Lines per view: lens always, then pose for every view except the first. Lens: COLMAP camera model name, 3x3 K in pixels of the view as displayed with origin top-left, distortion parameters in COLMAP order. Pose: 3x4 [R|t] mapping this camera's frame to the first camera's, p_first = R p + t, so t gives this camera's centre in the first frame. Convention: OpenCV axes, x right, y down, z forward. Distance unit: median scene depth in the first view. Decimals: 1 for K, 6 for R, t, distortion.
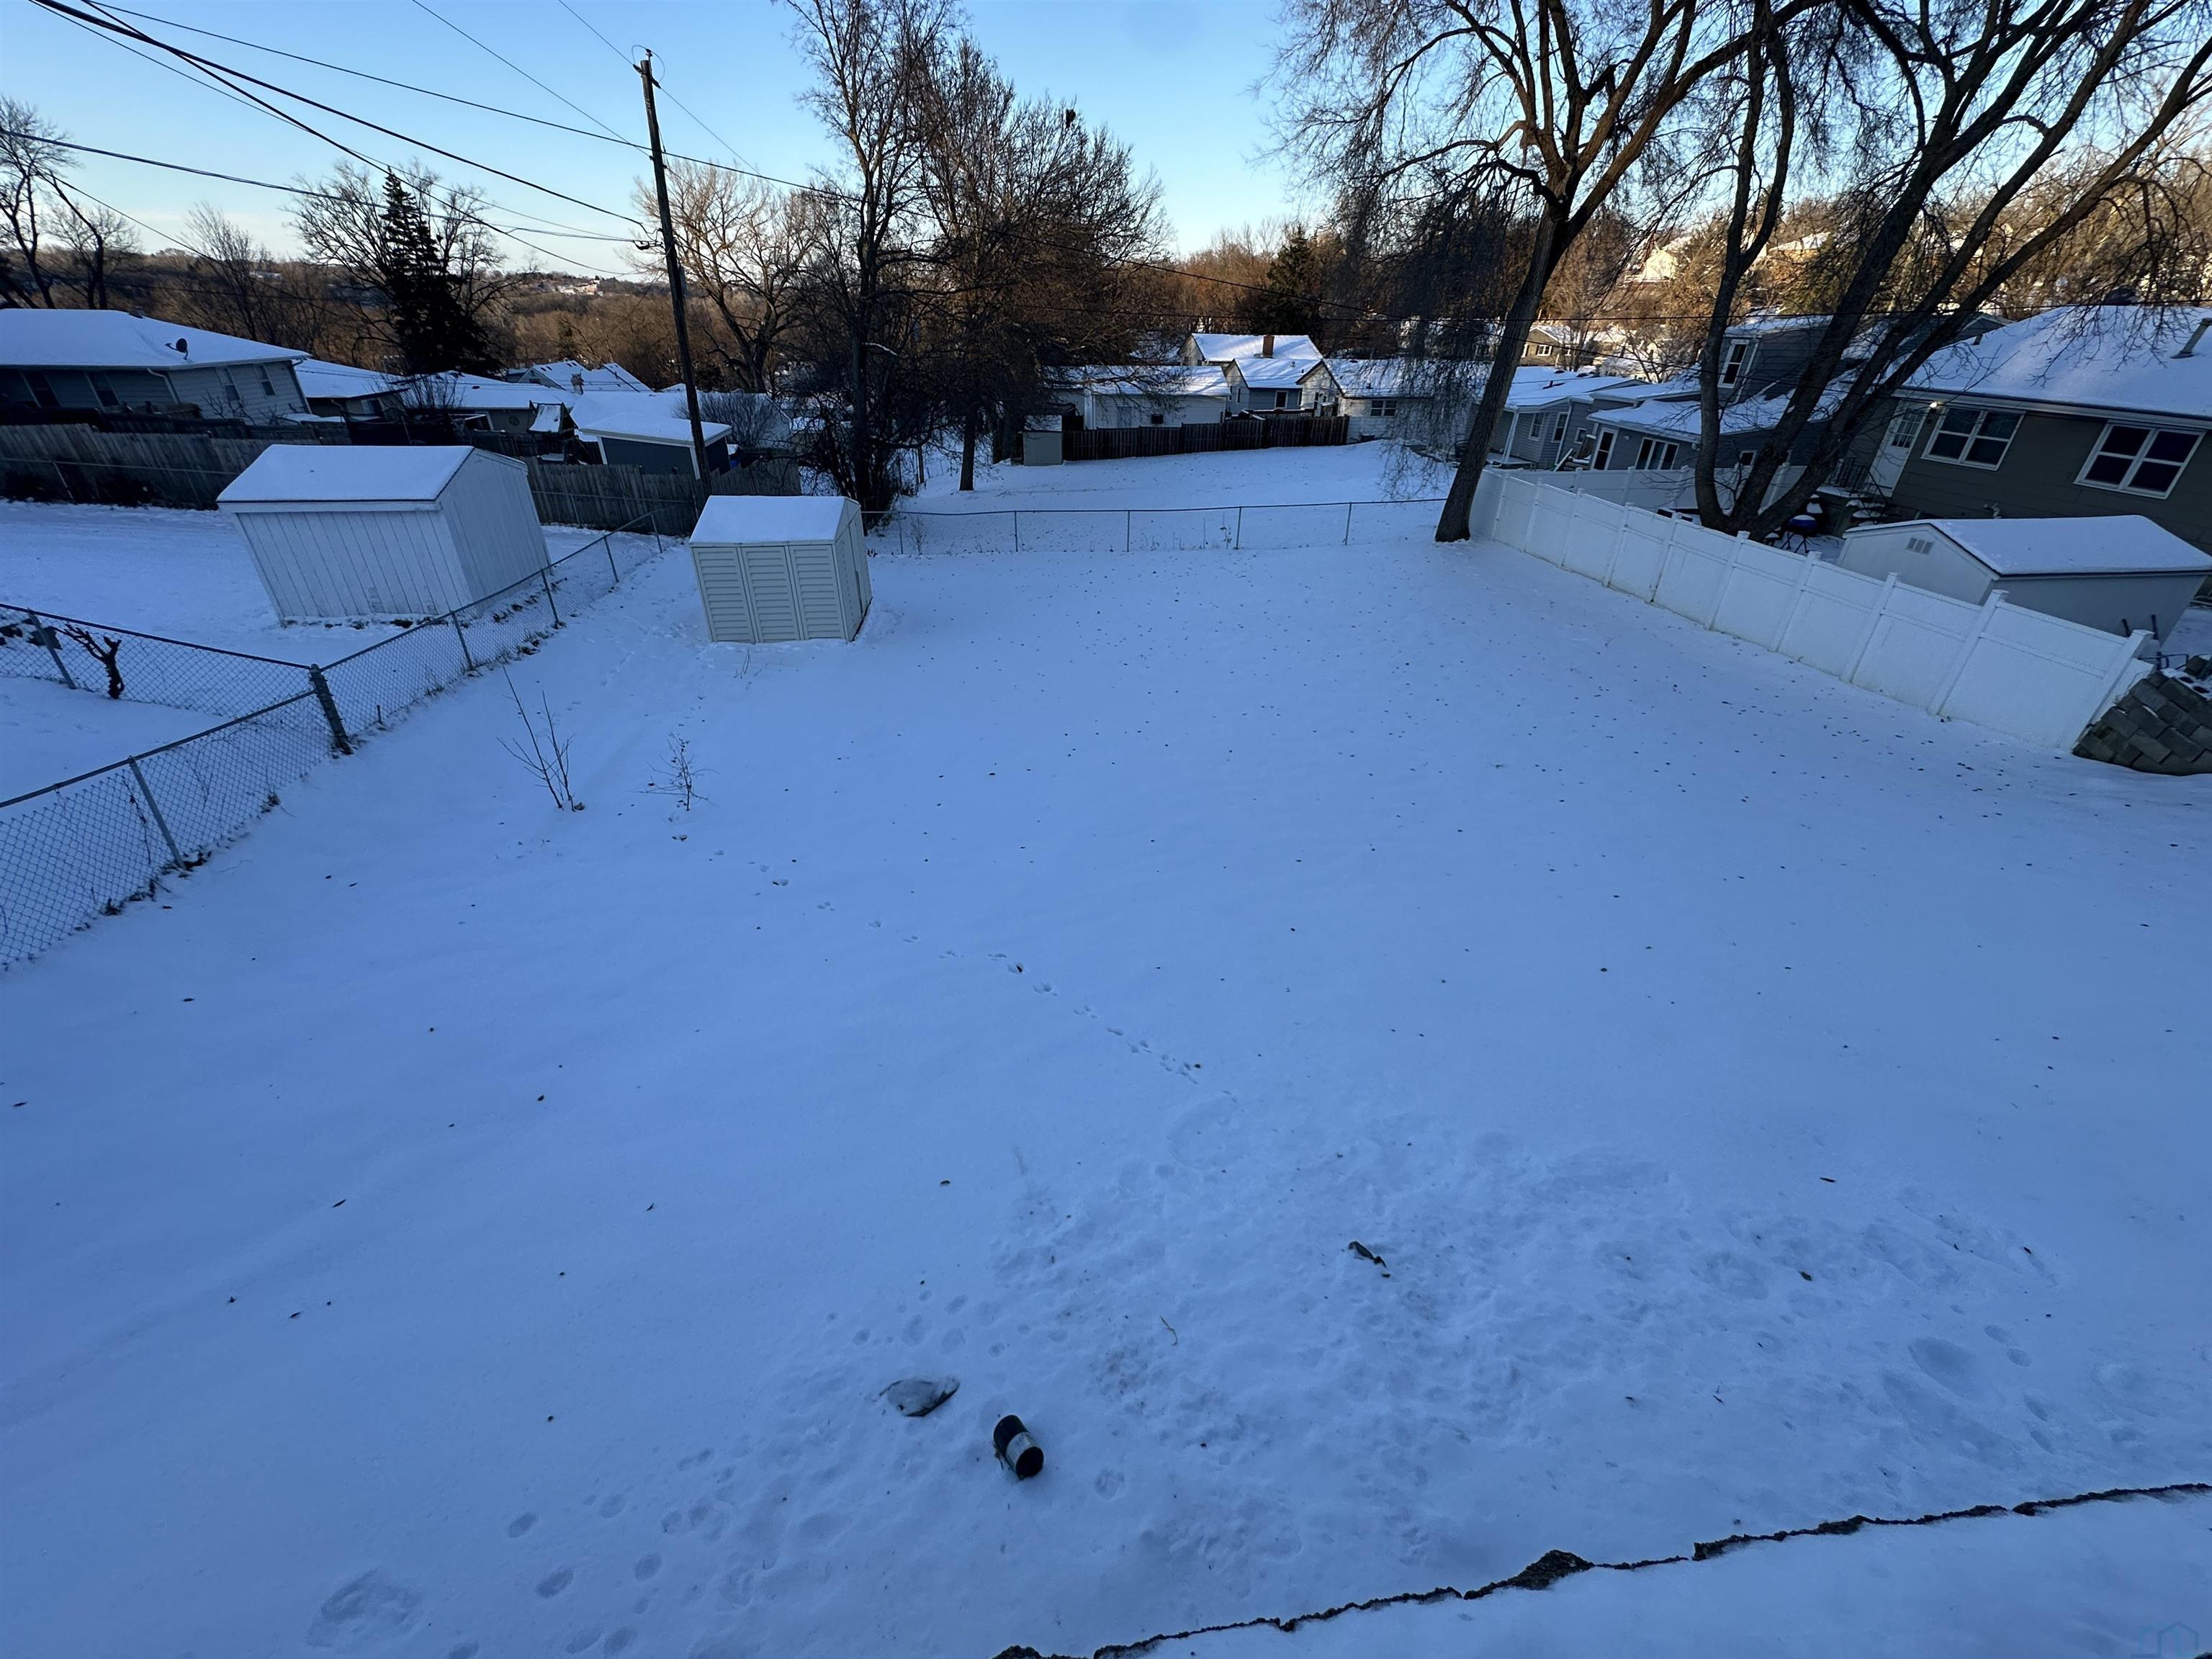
lens RADIAL K [[888.9, 0, 1098.7], [0, 888.9, 826.9], [0, 0, 1]] dist [0.000198, 0.000112]
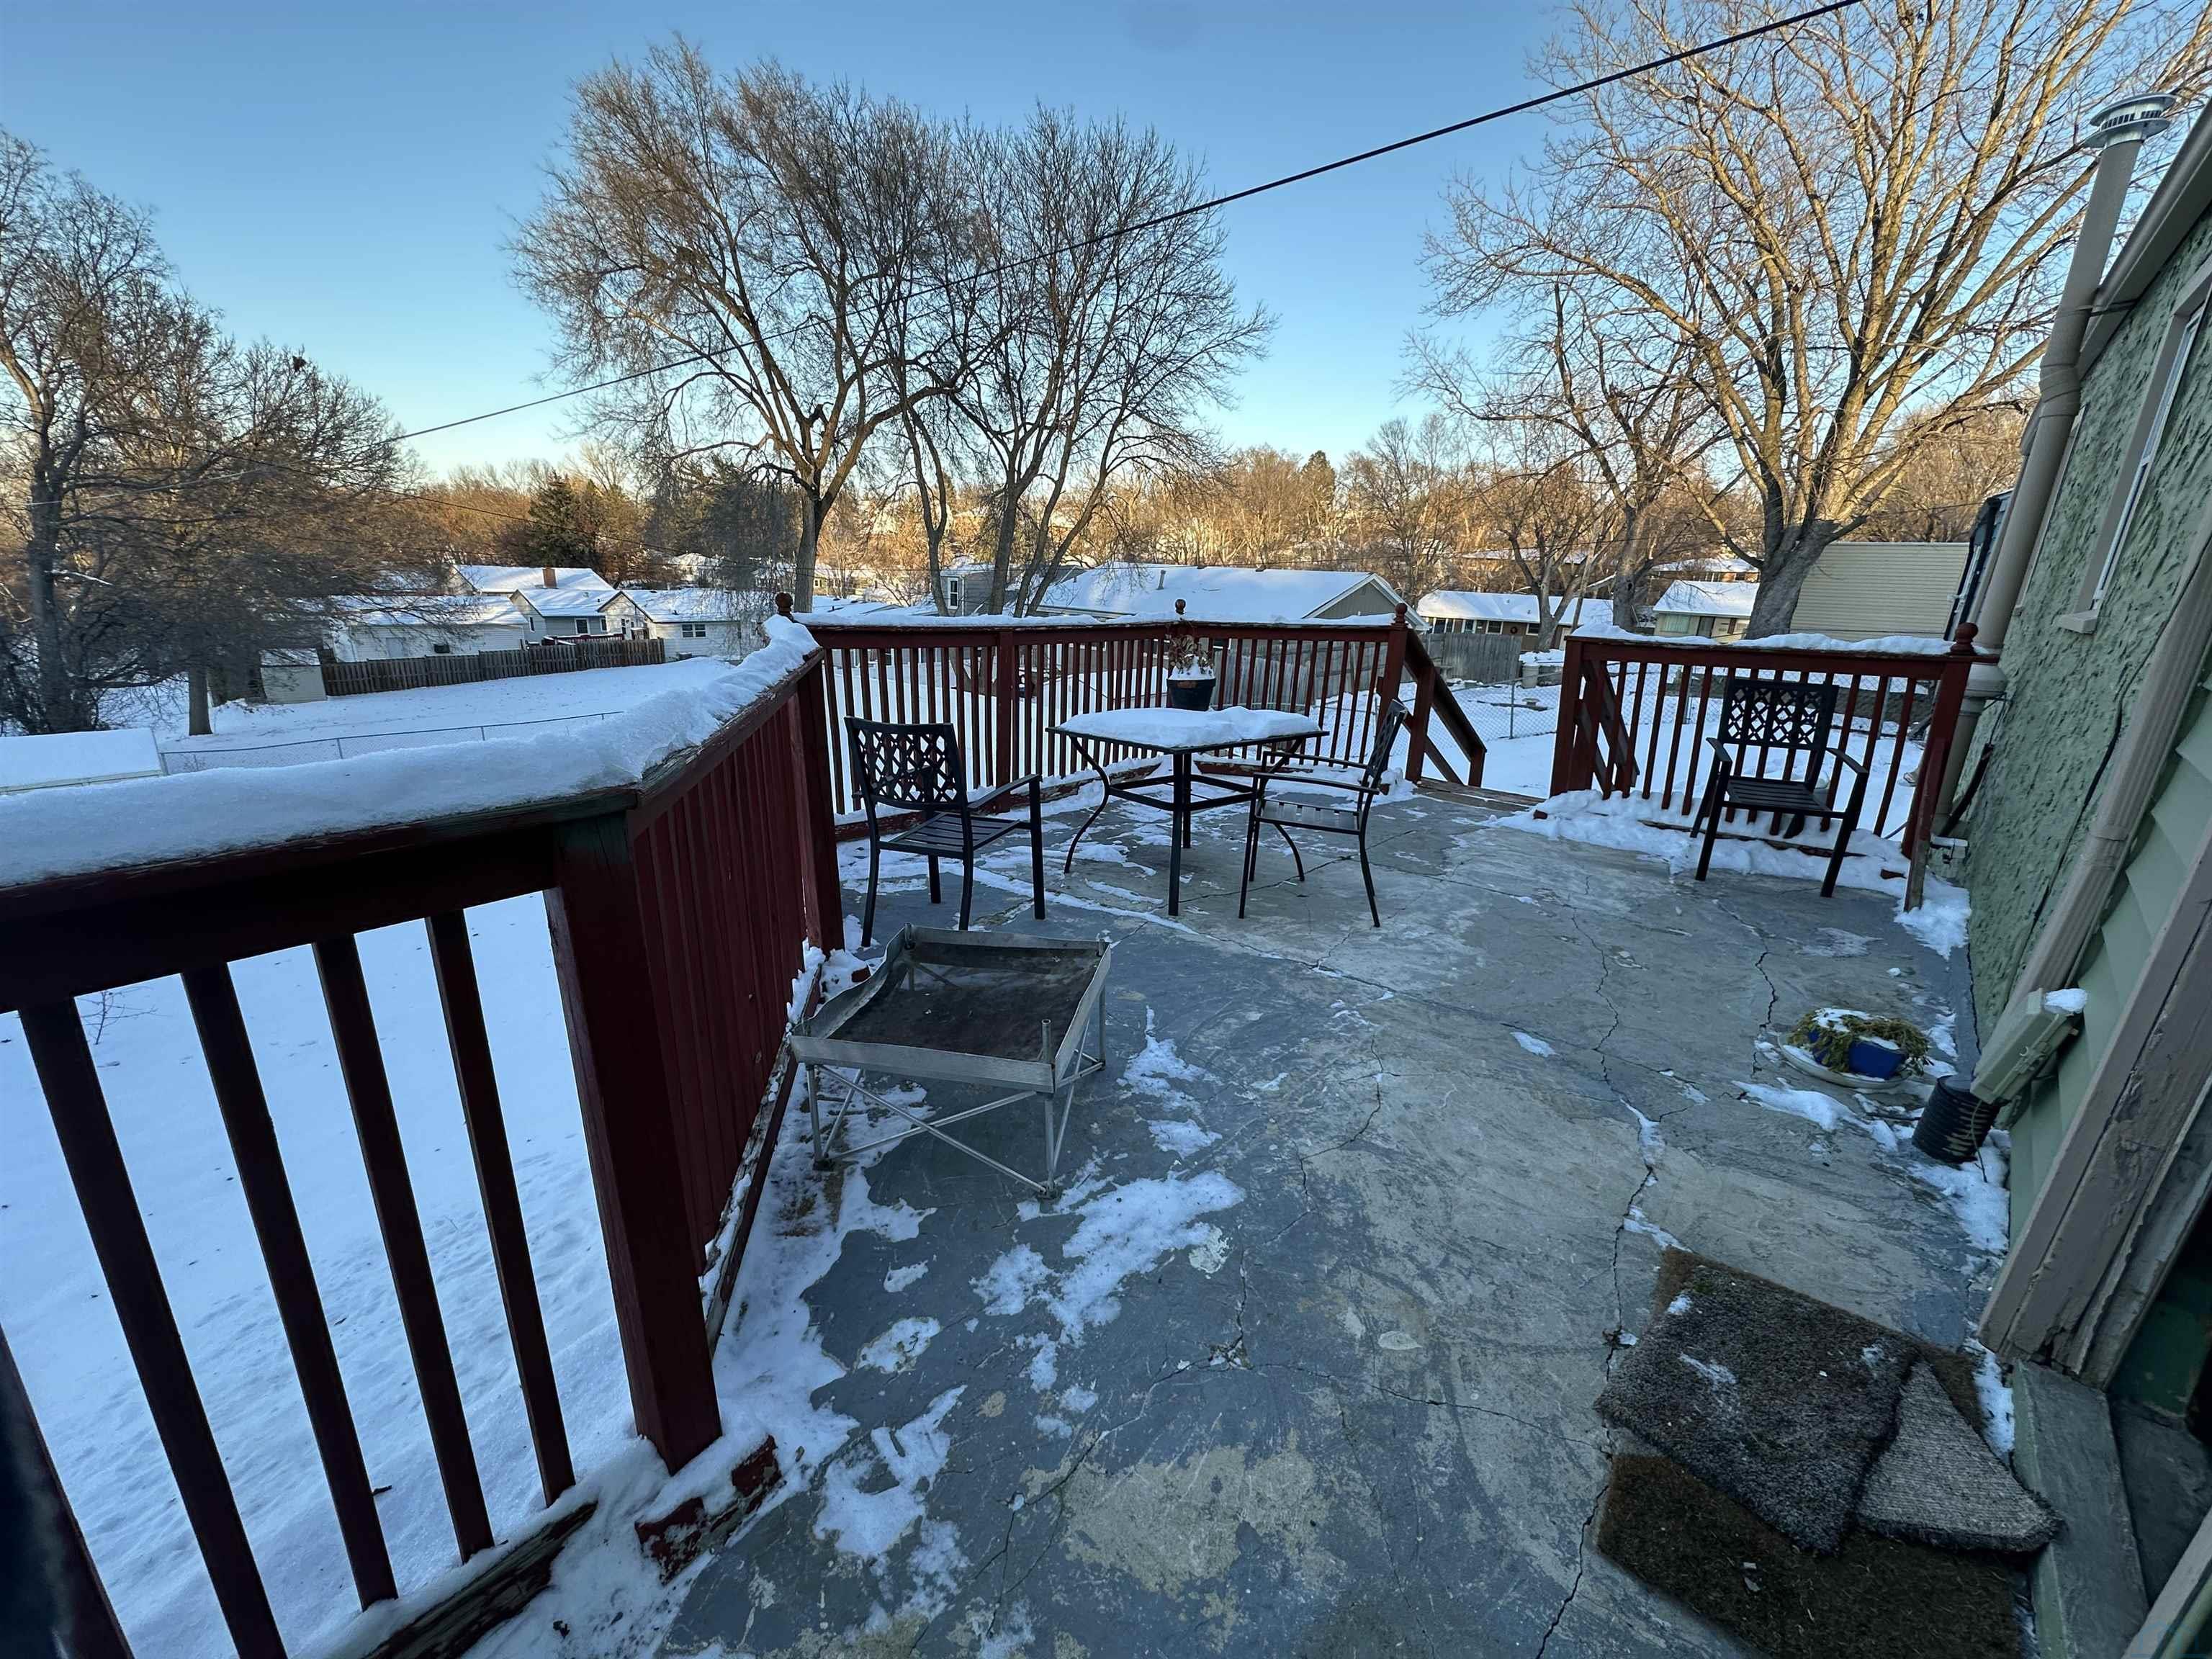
lens RADIAL K [[888.9, 0, 1098.7], [0, 888.9, 826.9], [0, 0, 1]] dist [0.000198, 0.000112]
pose [[0.753001, -0.169112, 0.635917, -0.069326], [0.305992, 0.945556, -0.110875, 0.054738], [-0.582545, 0.278074, 0.763751, -0.105053]]
